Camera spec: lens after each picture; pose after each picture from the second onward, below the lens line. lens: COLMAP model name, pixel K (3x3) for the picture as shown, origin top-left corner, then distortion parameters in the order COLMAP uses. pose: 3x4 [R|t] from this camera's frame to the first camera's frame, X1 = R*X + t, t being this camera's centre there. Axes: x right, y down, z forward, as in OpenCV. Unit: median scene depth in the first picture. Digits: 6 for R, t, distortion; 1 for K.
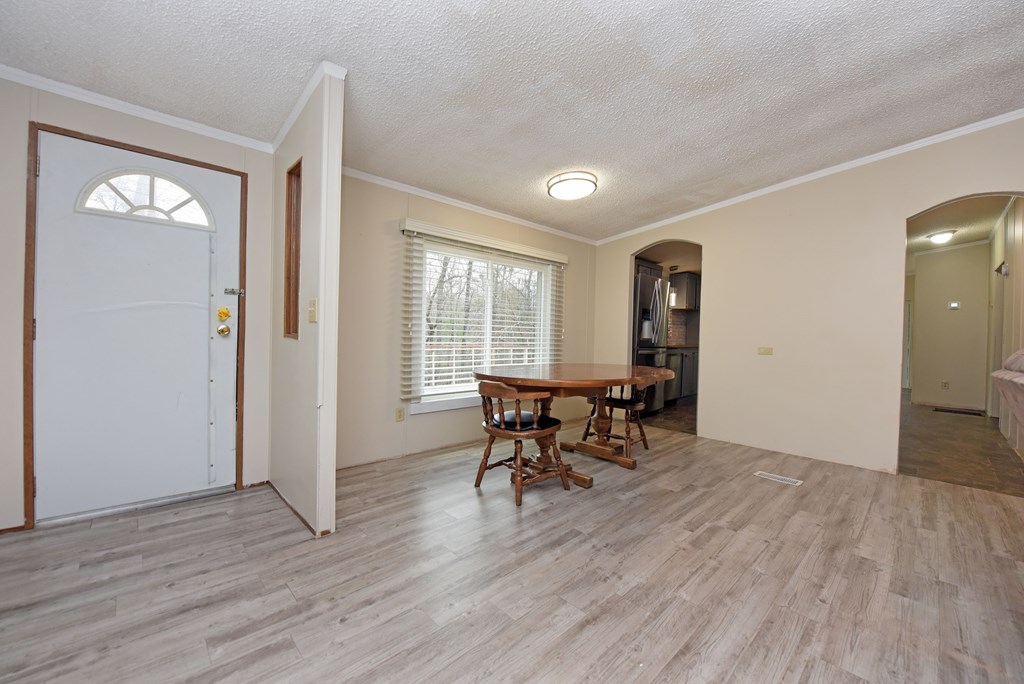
lens RADIAL K [[412.3, 0, 509.2], [0, 412.3, 340.0], [0, 0, 1]] dist [-0.012125, -0.000405]
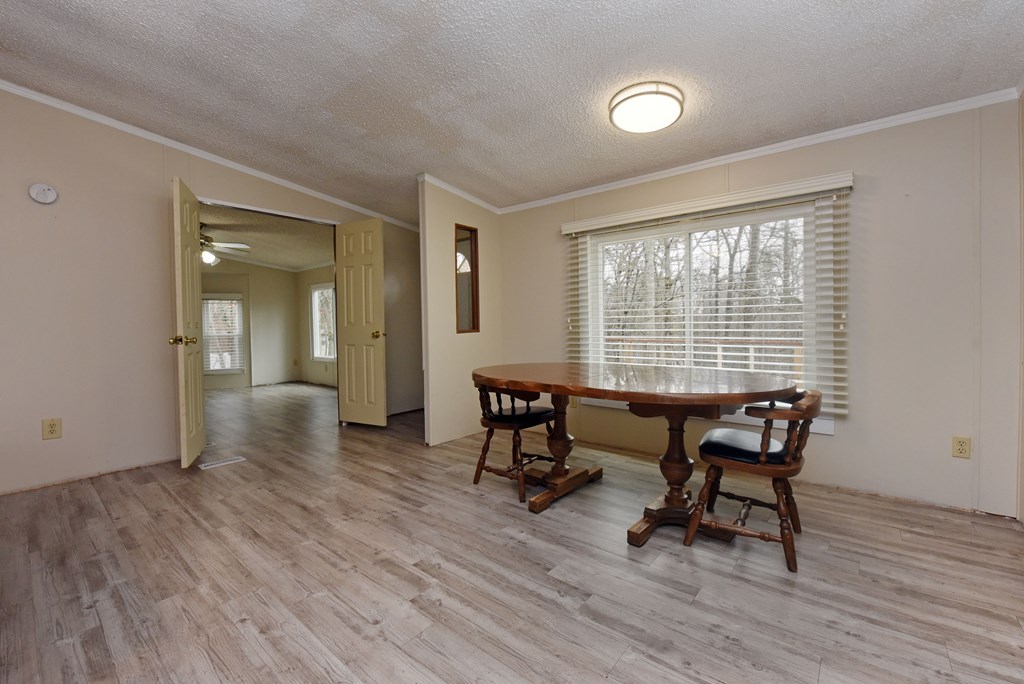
lens RADIAL K [[412.3, 0, 504.6], [0, 412.3, 339.0], [0, 0, 1]] dist [-0.012125, -0.000405]
pose [[0.117249, 0.003044, -0.993098, 1.274946], [-0.005499, 0.999982, 0.002416, 0.017901], [0.993087, 0.005177, 0.117264, 1.083543]]
